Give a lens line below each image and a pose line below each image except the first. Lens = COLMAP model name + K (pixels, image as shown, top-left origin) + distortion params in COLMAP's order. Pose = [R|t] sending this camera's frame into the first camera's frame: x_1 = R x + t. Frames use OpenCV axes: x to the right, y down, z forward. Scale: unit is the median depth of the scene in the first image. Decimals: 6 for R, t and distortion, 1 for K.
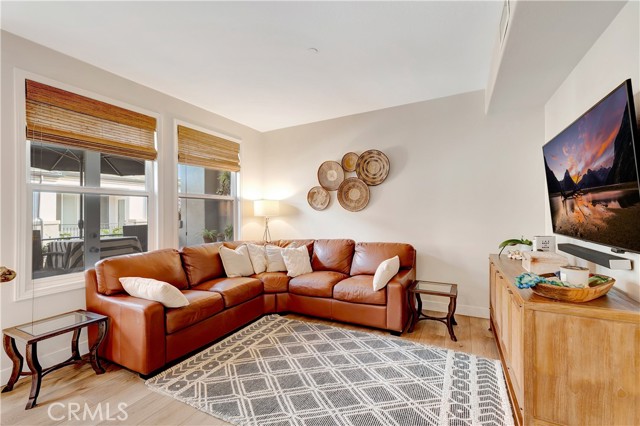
lens RADIAL K [[271.4, 0, 323.6], [0, 271.4, 213.5], [0, 0, 1]] dist [0.004004, 0.001101]
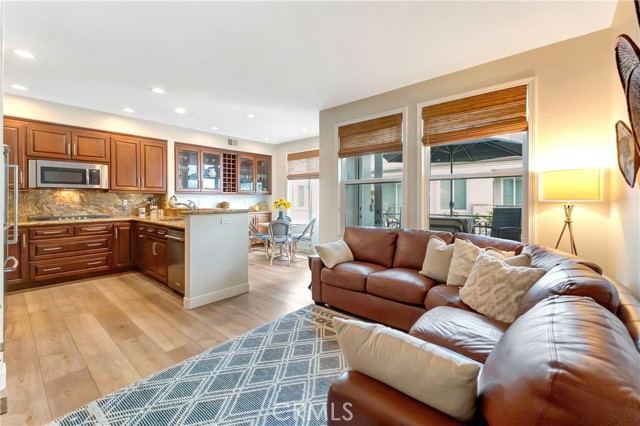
lens RADIAL K [[271.4, 0, 320.7], [0, 271.4, 198.7], [0, 0, 1]] dist [0.004004, 0.001101]
pose [[-0.243105, 0.011050, -0.969937, 0.497295], [0.010069, 0.999910, 0.008868, -0.004030], [0.969948, -0.007610, -0.243195, 0.829662]]
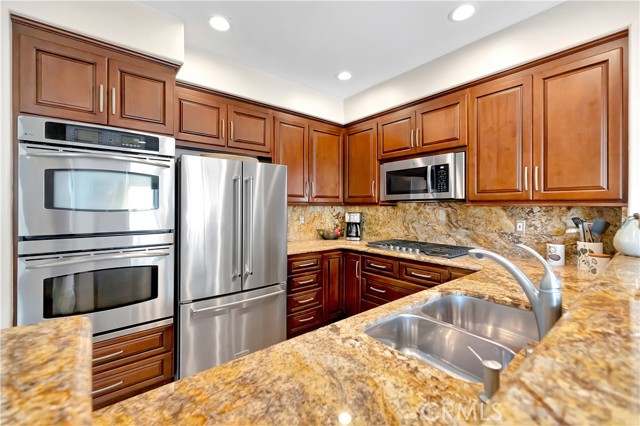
lens RADIAL K [[271.4, 0, 317.8], [0, 271.4, 206.9], [0, 0, 1]] dist [0.004004, 0.001101]
pose [[-0.915188, 0.009329, 0.402920, -0.481895], [0.005929, 0.999936, -0.009685, -0.026715], [-0.402985, -0.006475, -0.915184, 0.254363]]
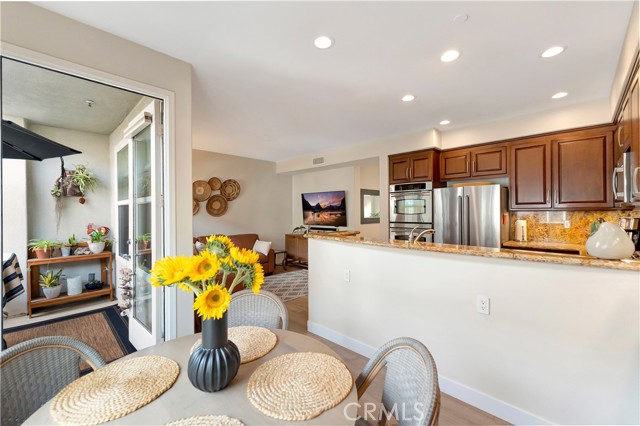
lens RADIAL K [[273.1, 0, 327.9], [0, 273.1, 210.7], [0, 0, 1]] dist [-0.000011, 0.000409]
pose [[0.289055, 0.014404, 0.957204, -1.310032], [-0.004245, 0.999896, -0.013764, -0.023930], [-0.957303, -0.000085, 0.289086, -0.045523]]
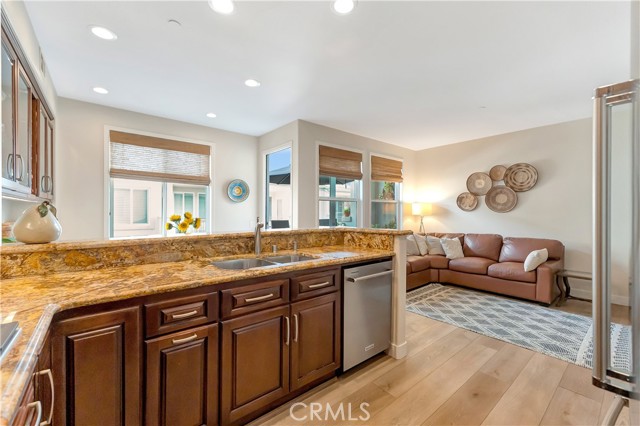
lens RADIAL K [[271.4, 0, 317.6], [0, 271.4, 211.8], [0, 0, 1]] dist [0.004004, 0.001101]
pose [[0.919303, 0.015835, -0.393232, -0.190663], [-0.013904, 0.999873, 0.007758, -0.010358], [0.393305, -0.001664, 0.919407, -0.532502]]
